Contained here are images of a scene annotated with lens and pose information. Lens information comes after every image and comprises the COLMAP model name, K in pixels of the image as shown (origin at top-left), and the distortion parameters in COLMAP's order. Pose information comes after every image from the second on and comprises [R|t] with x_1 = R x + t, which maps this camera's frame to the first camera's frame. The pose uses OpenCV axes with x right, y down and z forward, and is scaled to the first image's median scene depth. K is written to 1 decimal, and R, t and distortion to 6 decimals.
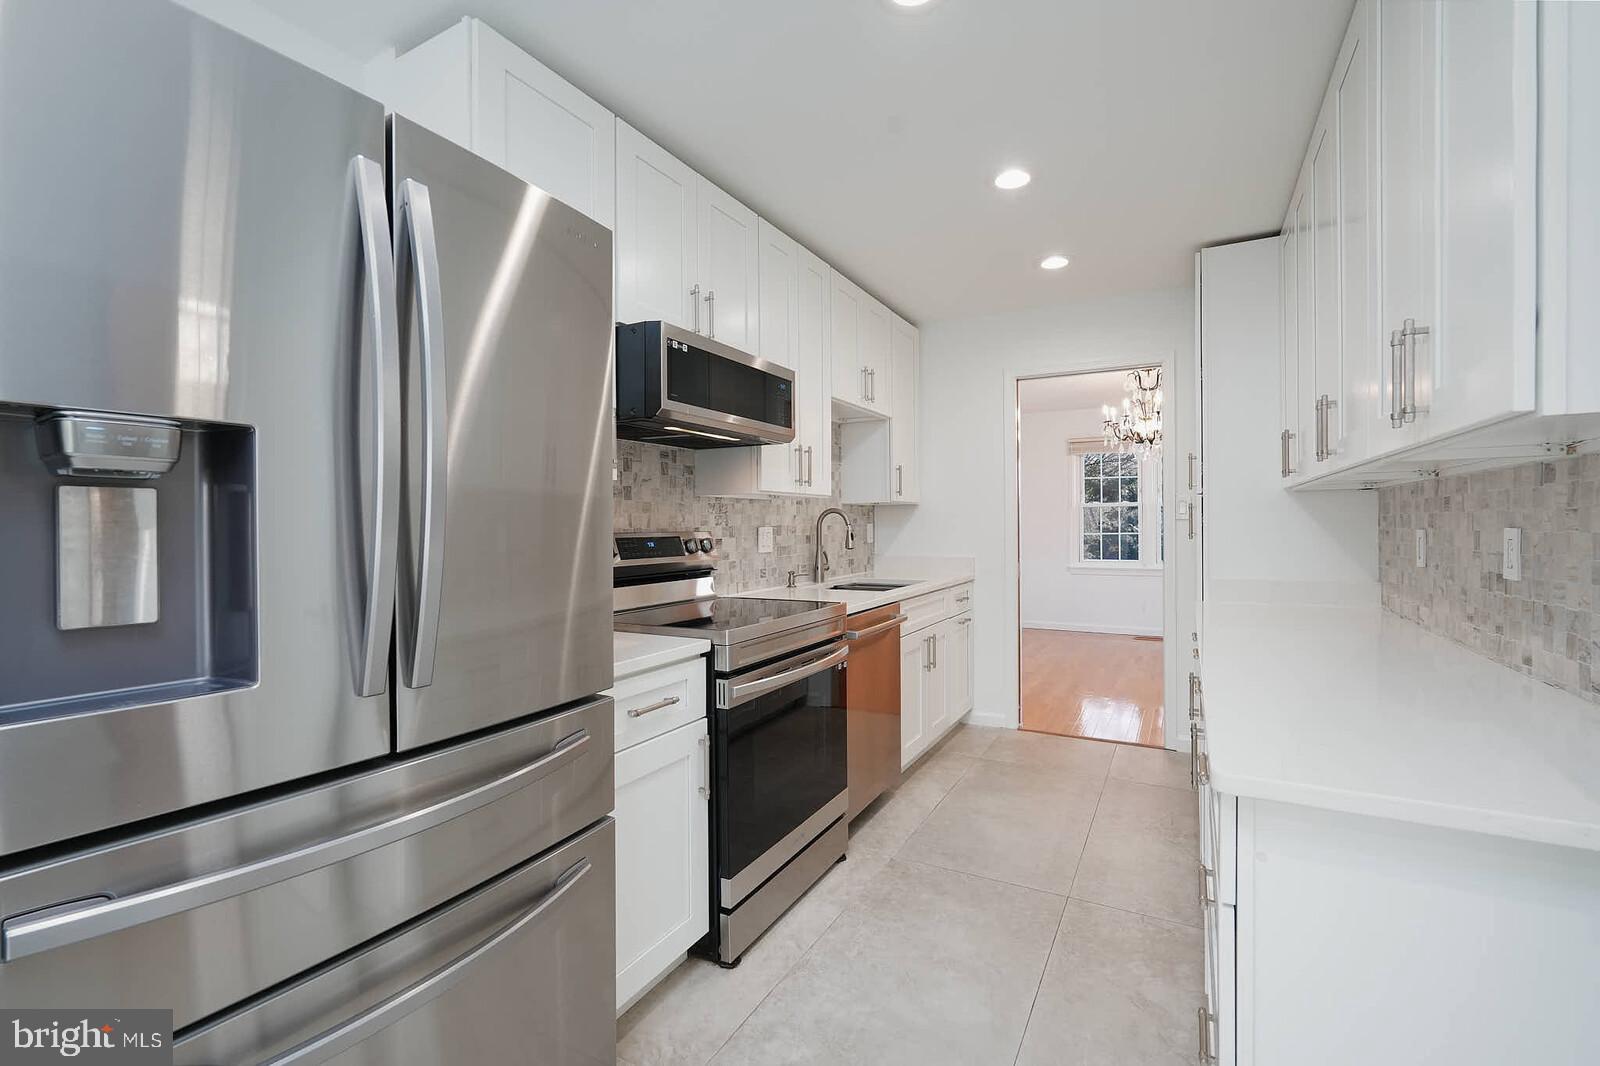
lens RADIAL K [[714.0, 0, 804.6], [0, 714.0, 532.6], [0, 0, 1]] dist [-0.012995, 0.003813]
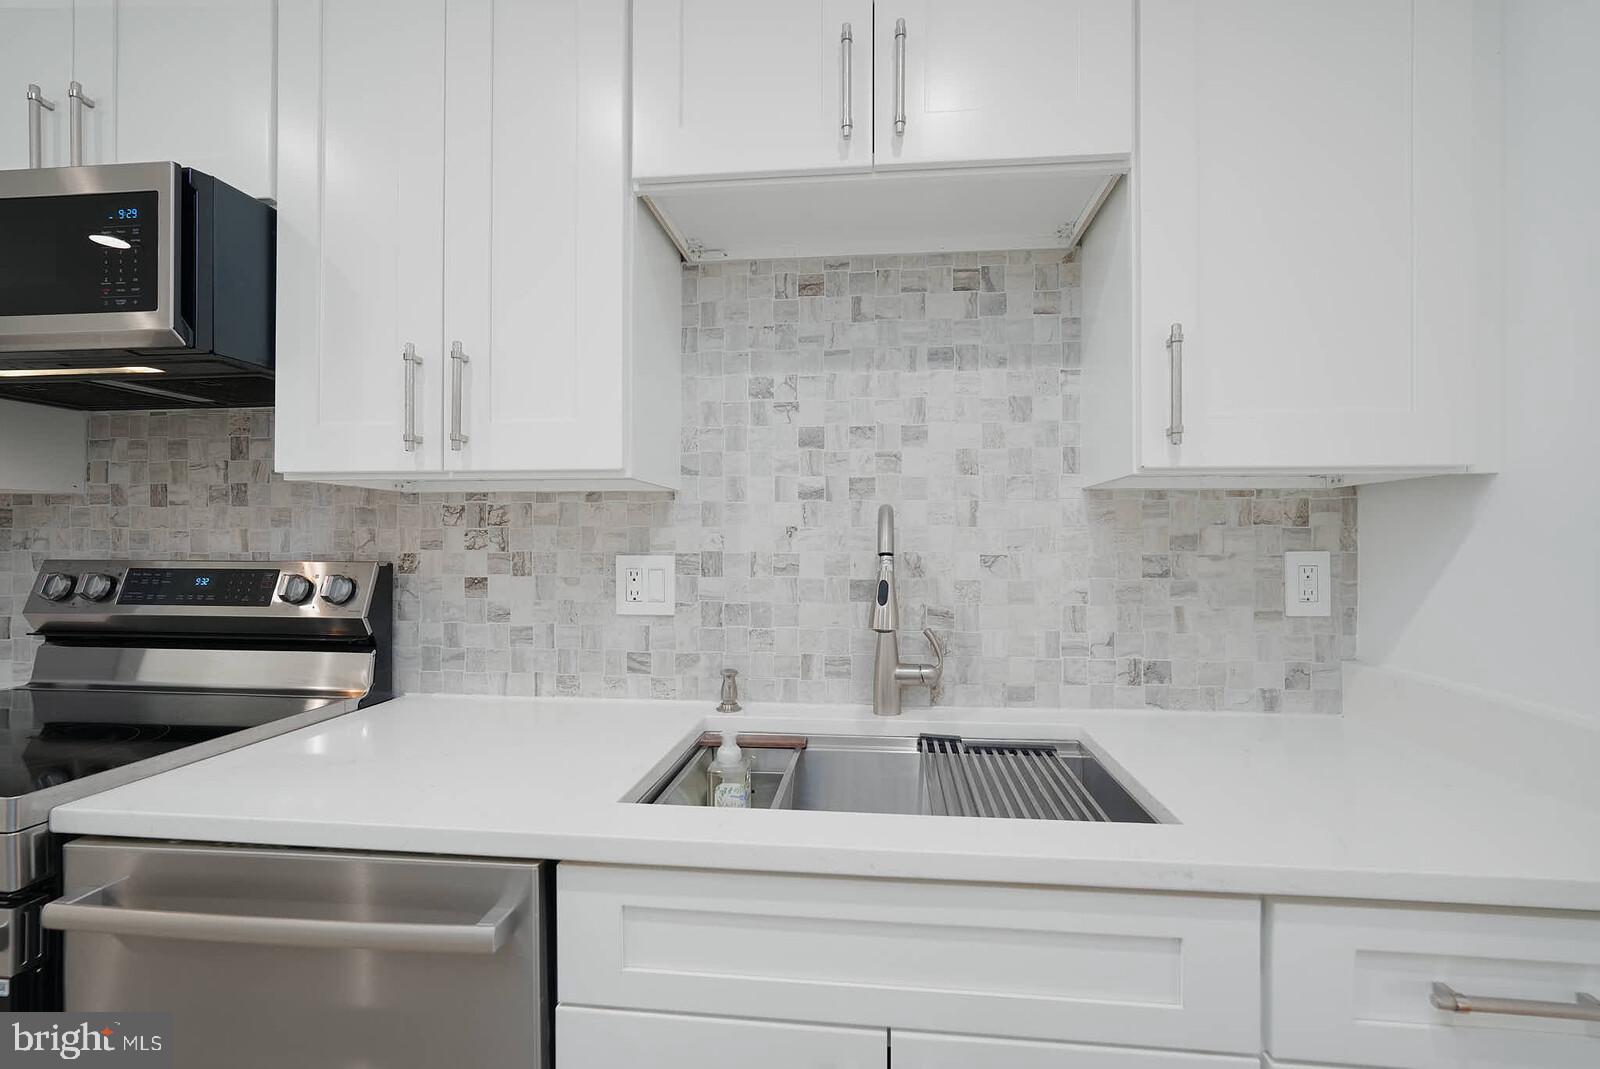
lens RADIAL K [[714.0, 0, 805.7], [0, 714.0, 542.2], [0, 0, 1]] dist [-0.012995, 0.003813]
pose [[0.382807, 0.008999, -0.923785, 0.409205], [-0.015668, 0.999872, 0.003247, -0.020239], [0.923696, 0.013231, 0.382899, 1.002132]]
